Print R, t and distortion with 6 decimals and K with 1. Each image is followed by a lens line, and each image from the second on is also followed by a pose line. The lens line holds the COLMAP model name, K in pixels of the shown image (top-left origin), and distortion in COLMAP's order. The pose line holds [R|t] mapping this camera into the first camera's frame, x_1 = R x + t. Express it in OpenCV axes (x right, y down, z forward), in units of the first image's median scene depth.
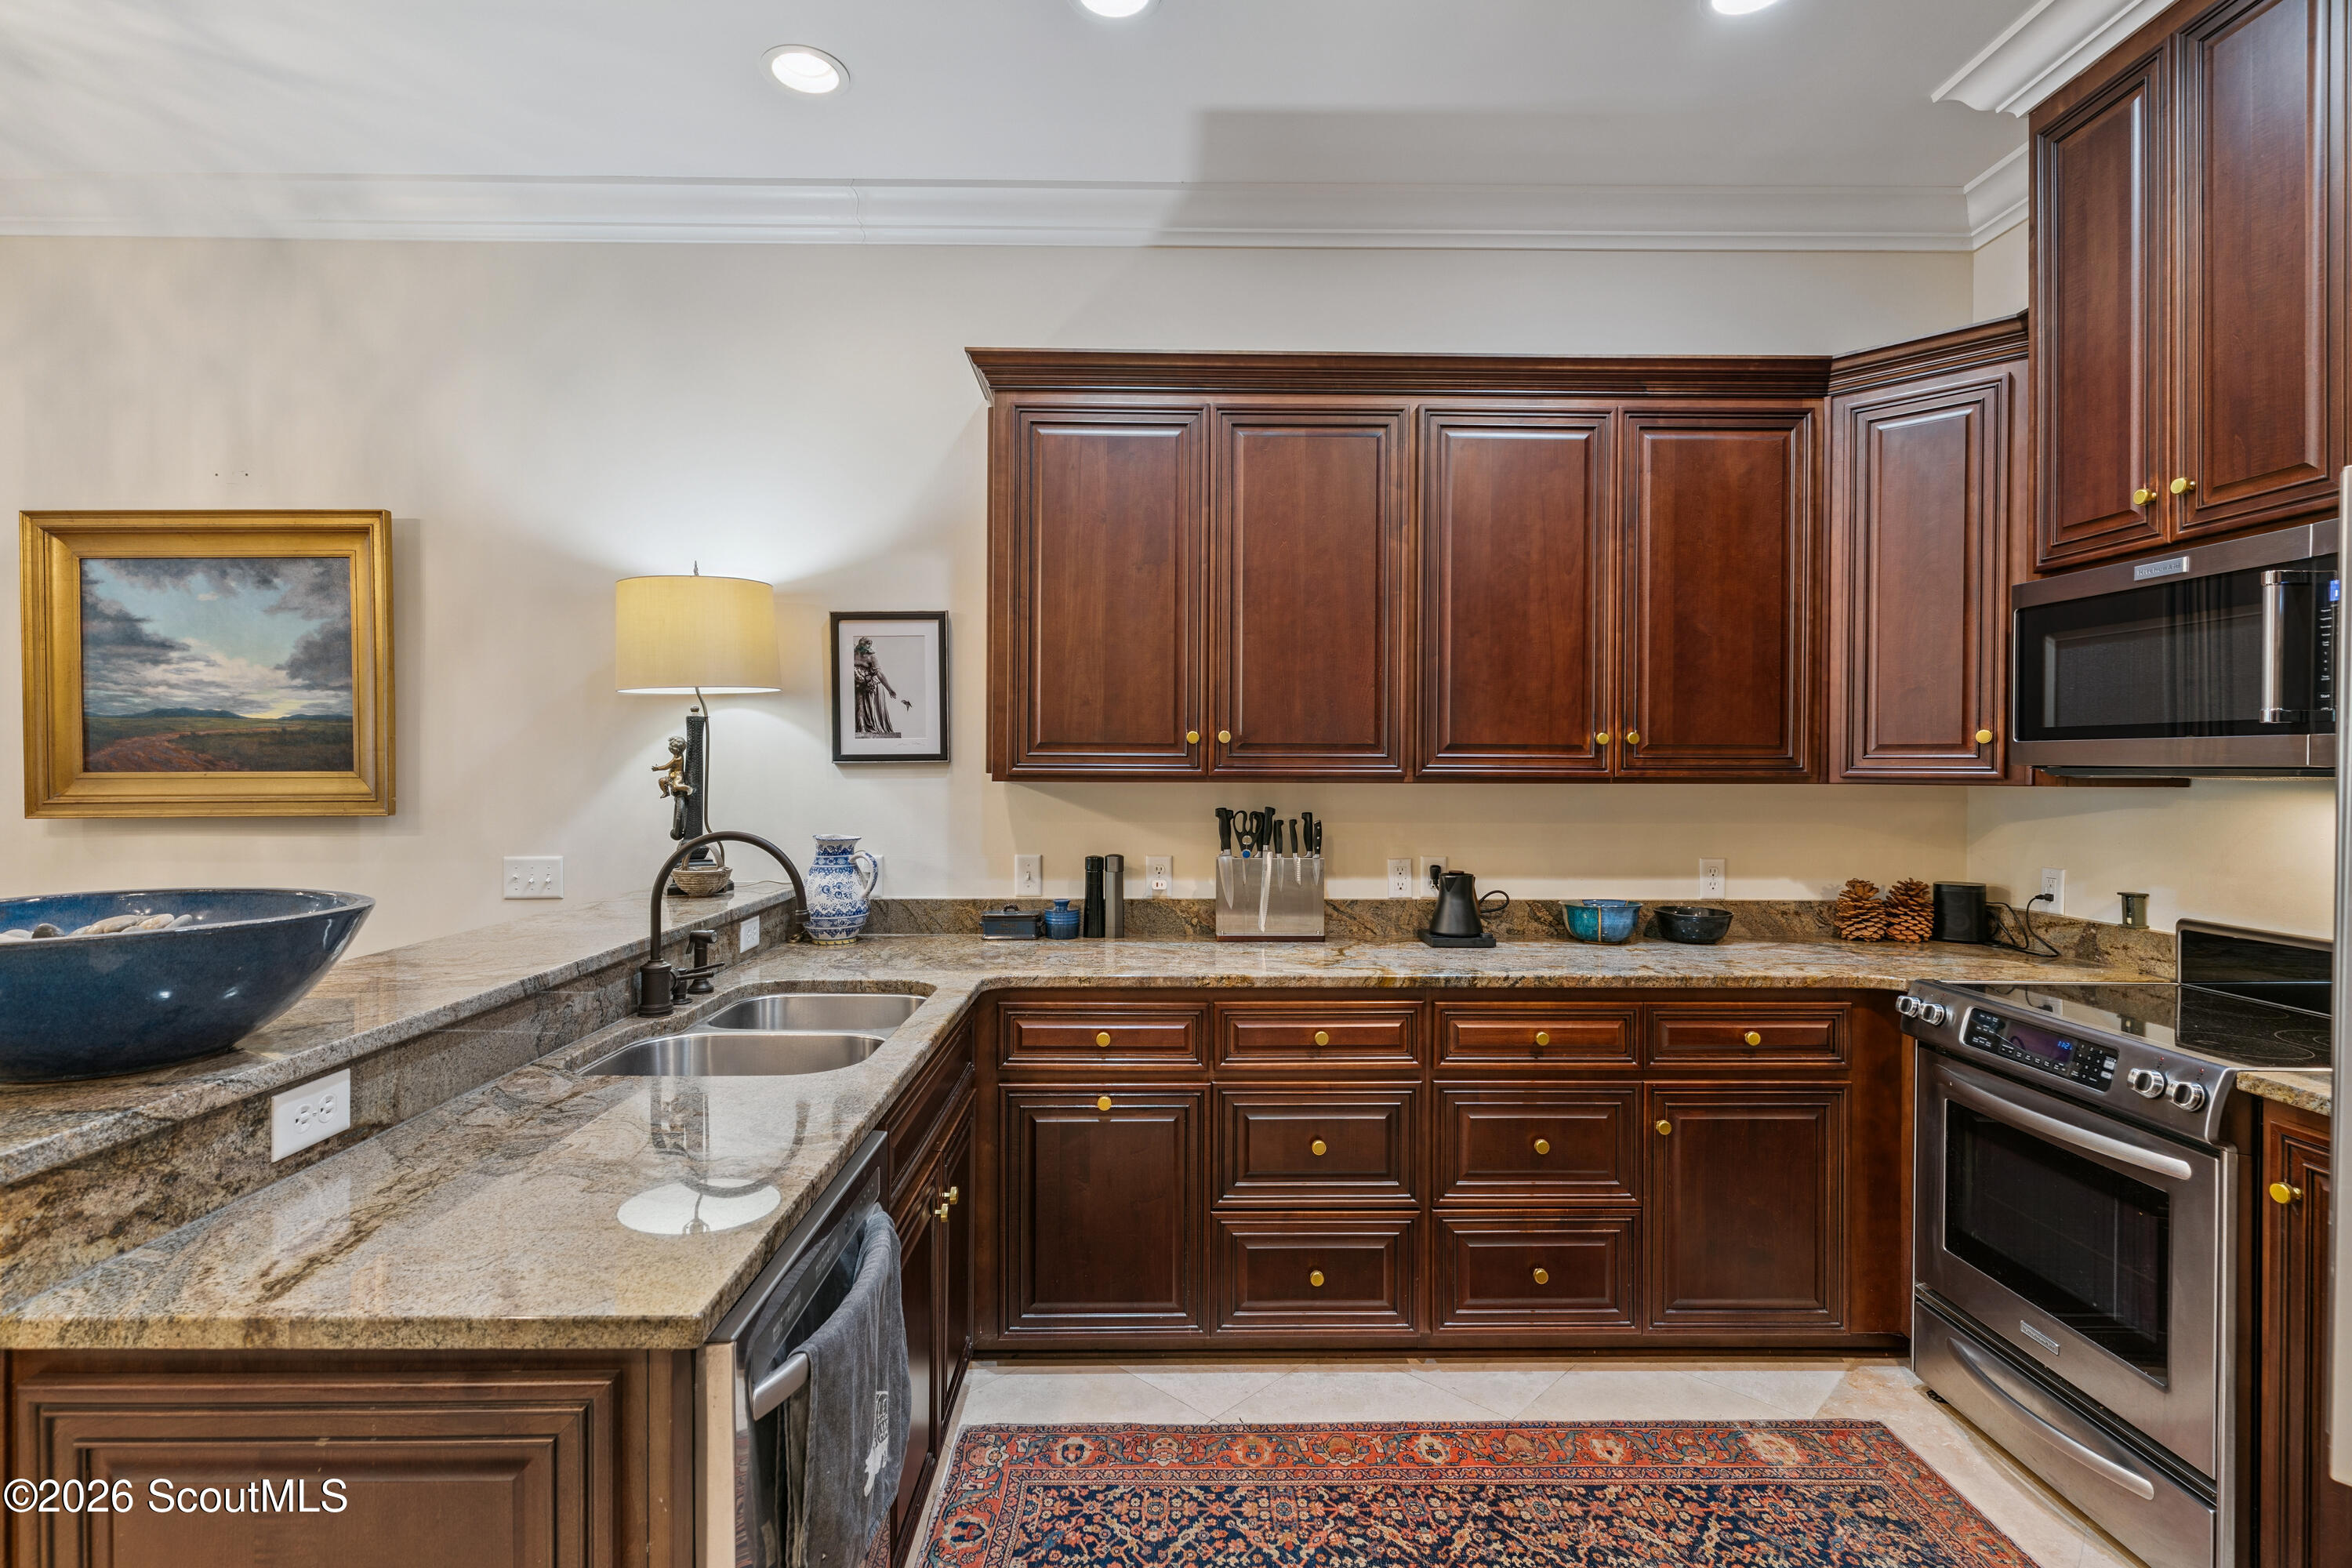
lens RADIAL K [[1113.2, 0, 1160.1], [0, 1113.2, 769.5], [0, 0, 1]] dist [-0.001311, 0.000581]
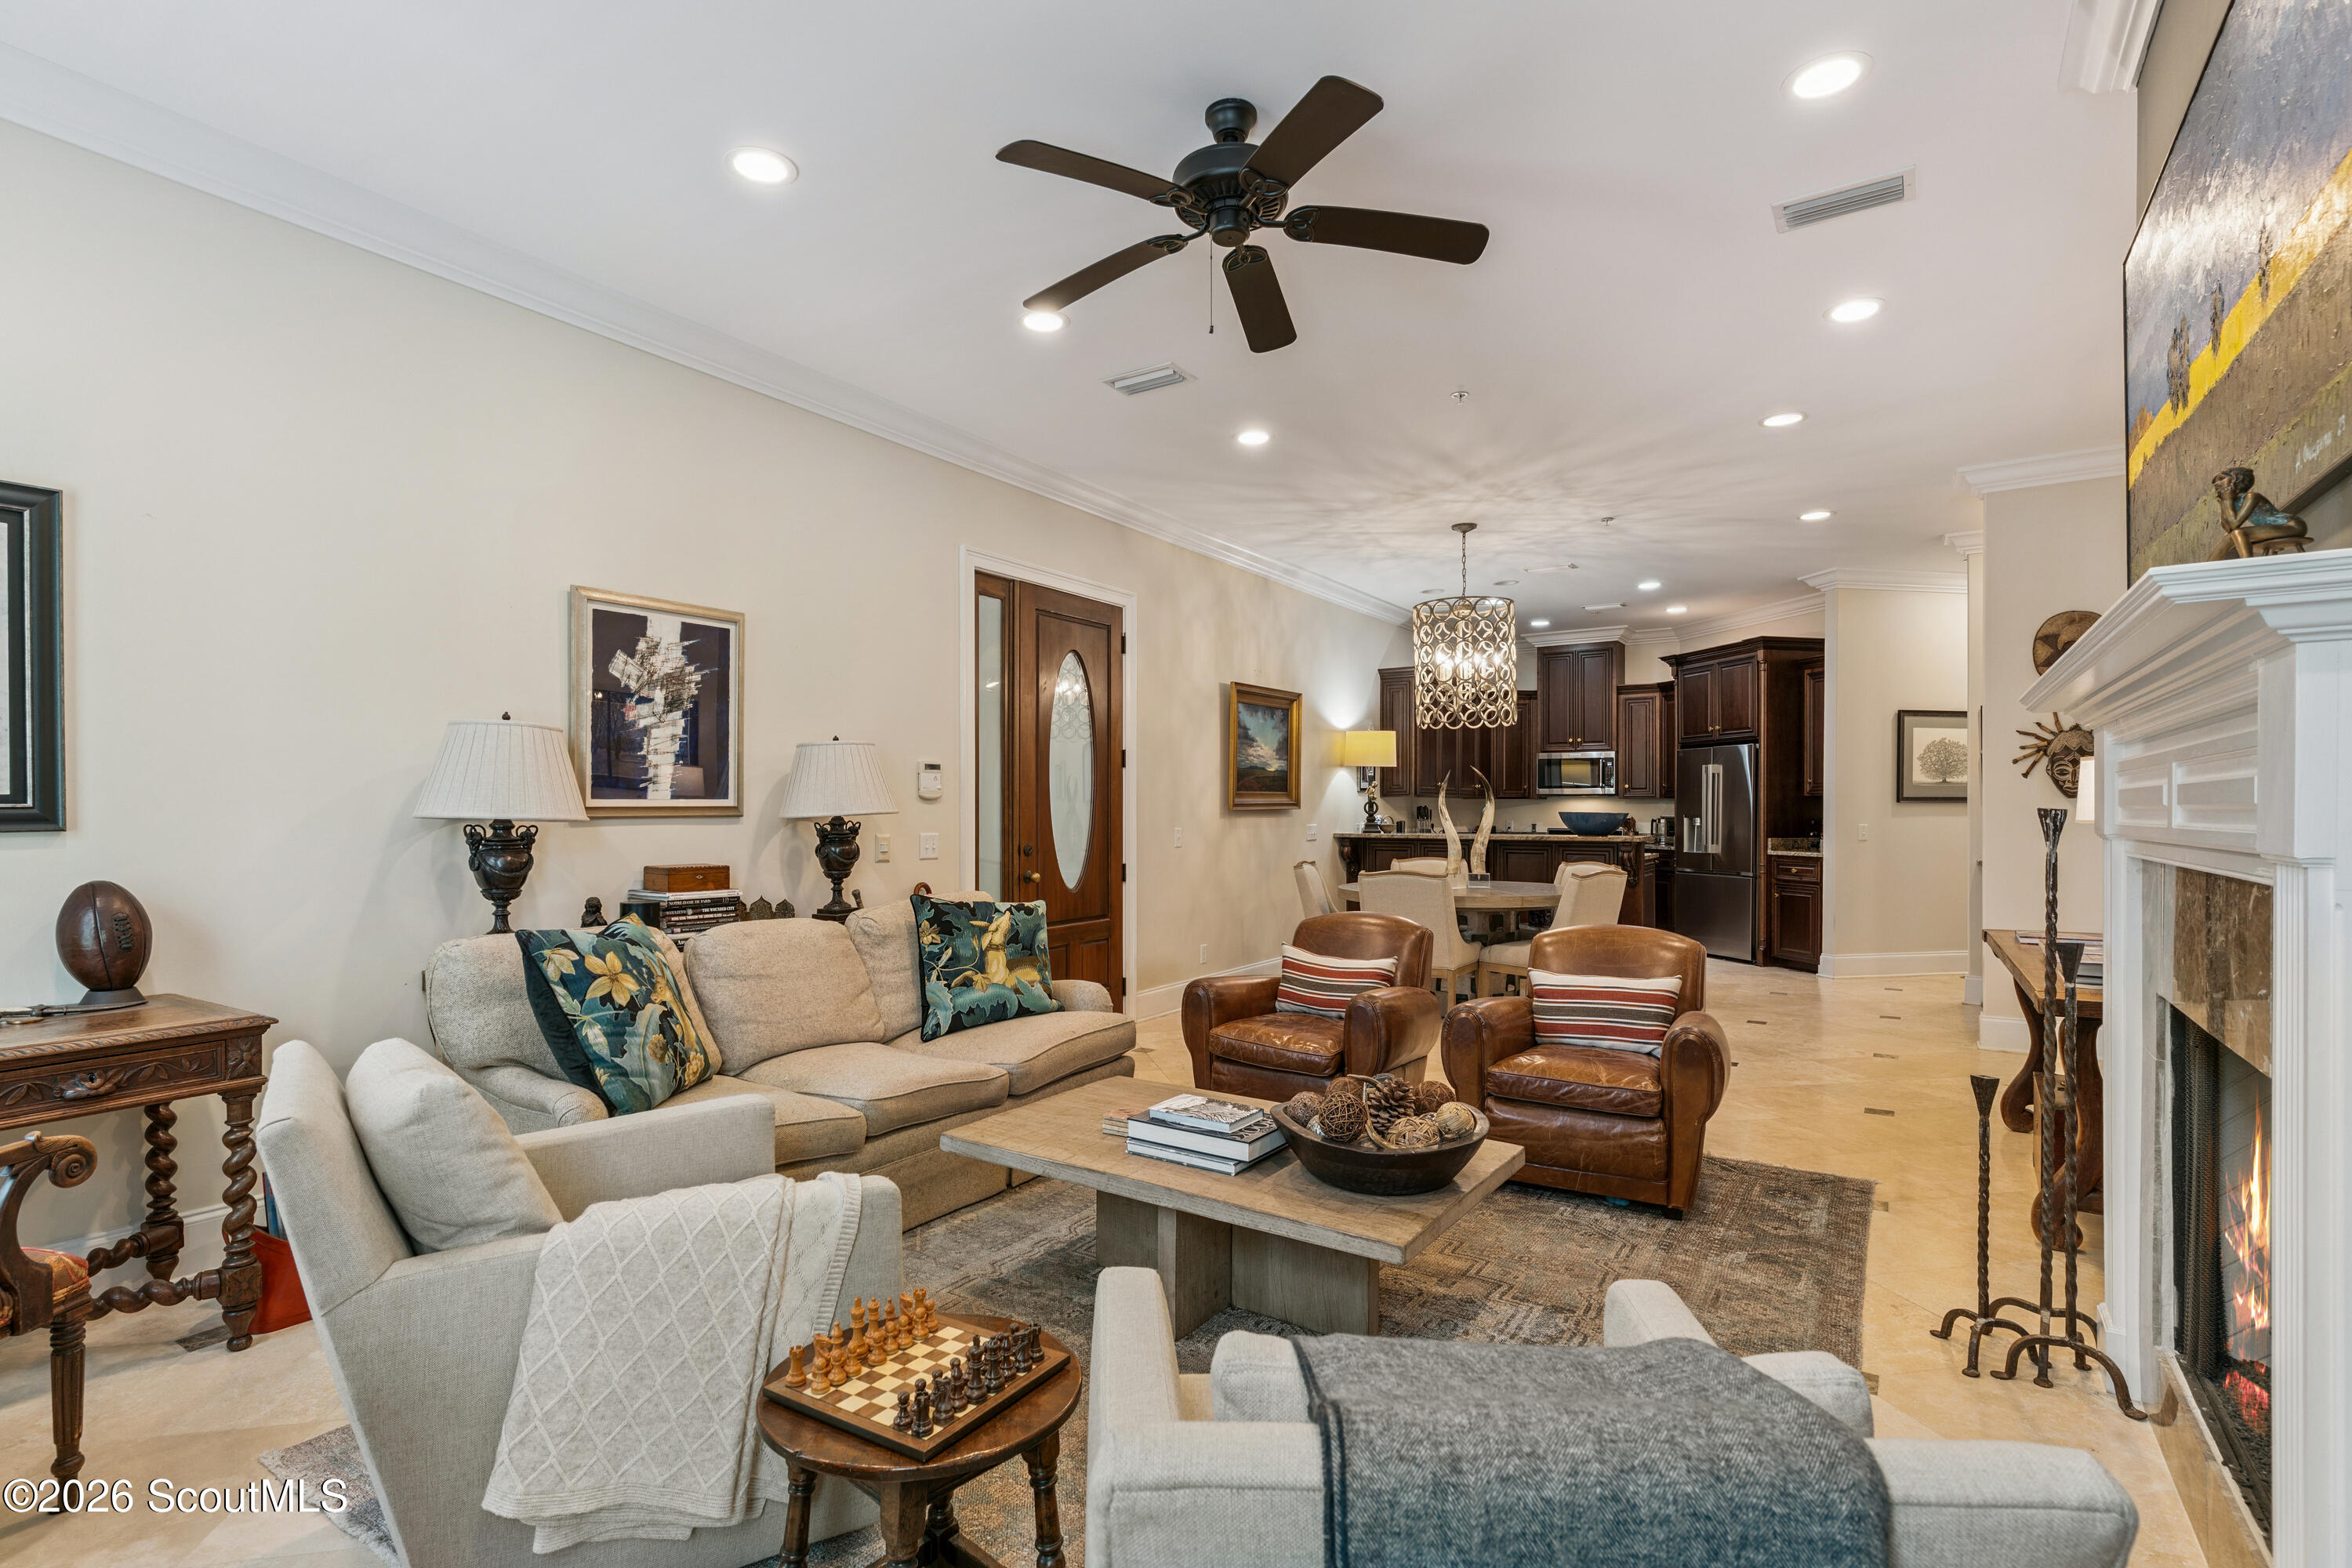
lens RADIAL K [[1113.2, 0, 1169.6], [0, 1113.2, 810.2], [0, 0, 1]] dist [-0.001311, 0.000581]
pose [[0.562090, -0.002725, 0.827071, -3.260000], [0.002879, 0.999995, 0.001339, 0.042494], [-0.827071, 0.001628, 0.562095, -0.245826]]
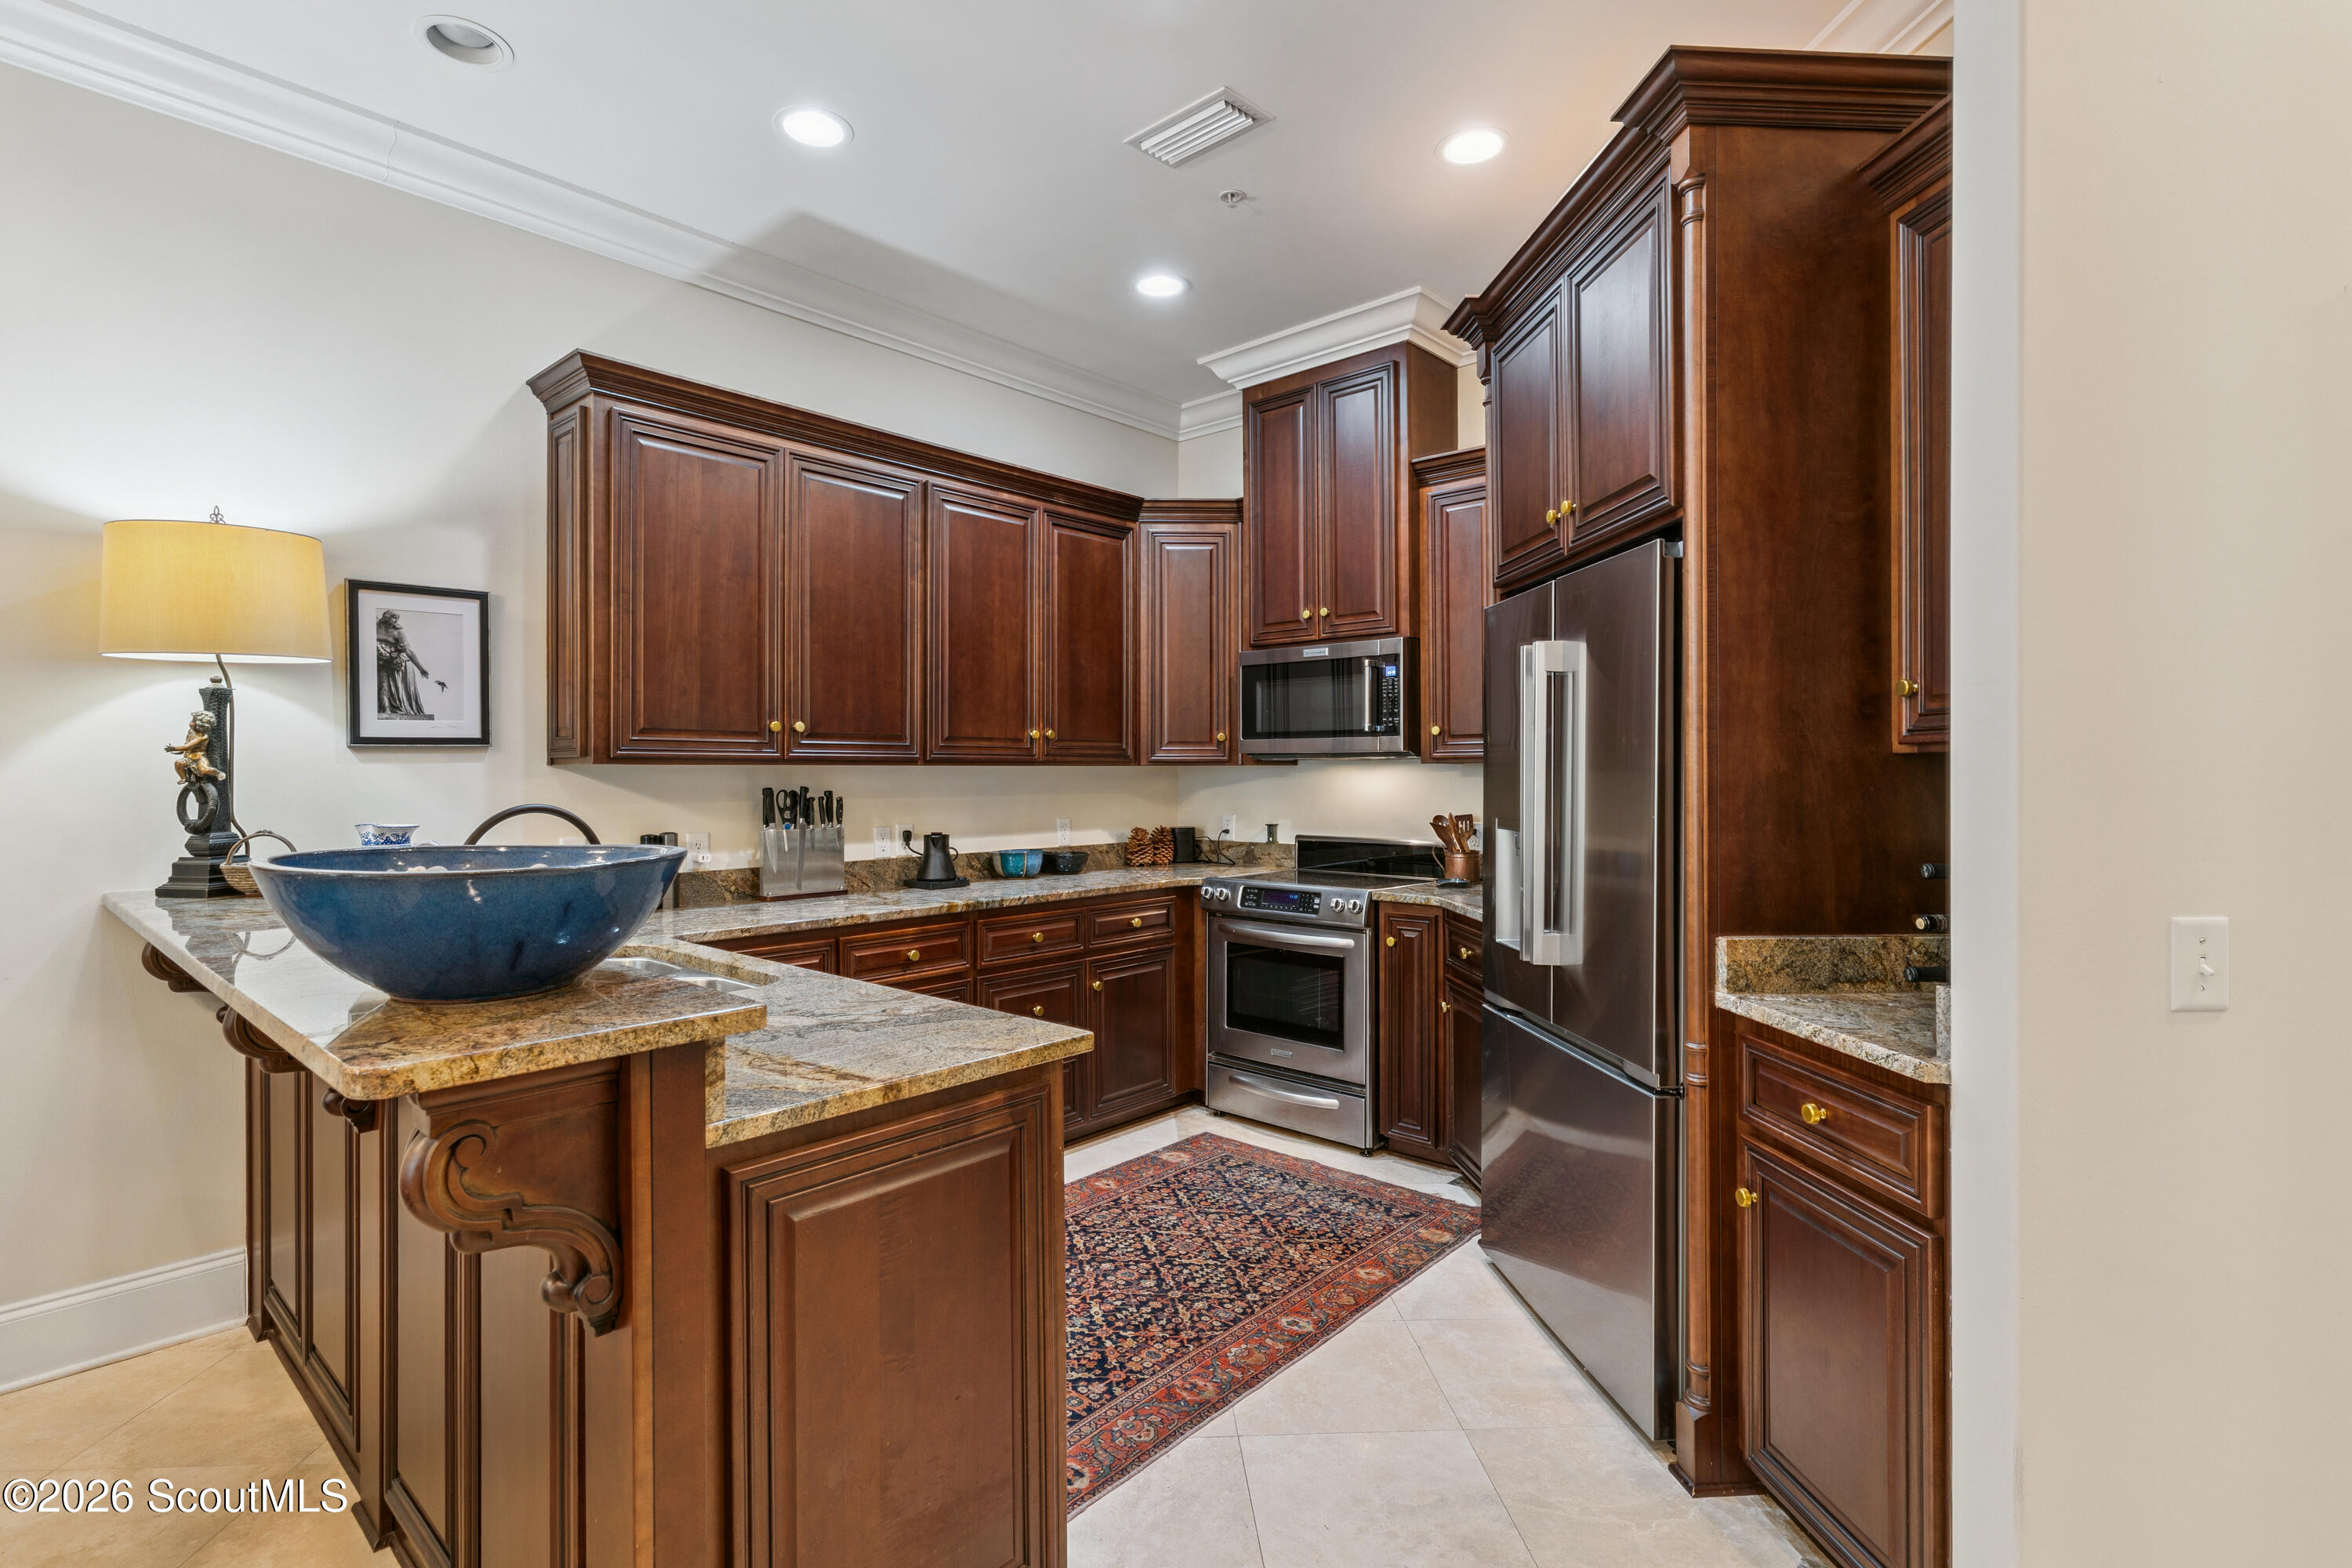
lens RADIAL K [[1113.2, 0, 1173.5], [0, 1113.2, 766.9], [0, 0, 1]] dist [-0.001311, 0.000581]
pose [[0.675777, -0.002993, 0.737100, -0.545440], [0.007006, 0.999973, -0.002363, 0.019223], [-0.737073, 0.006761, 0.675779, -0.110736]]
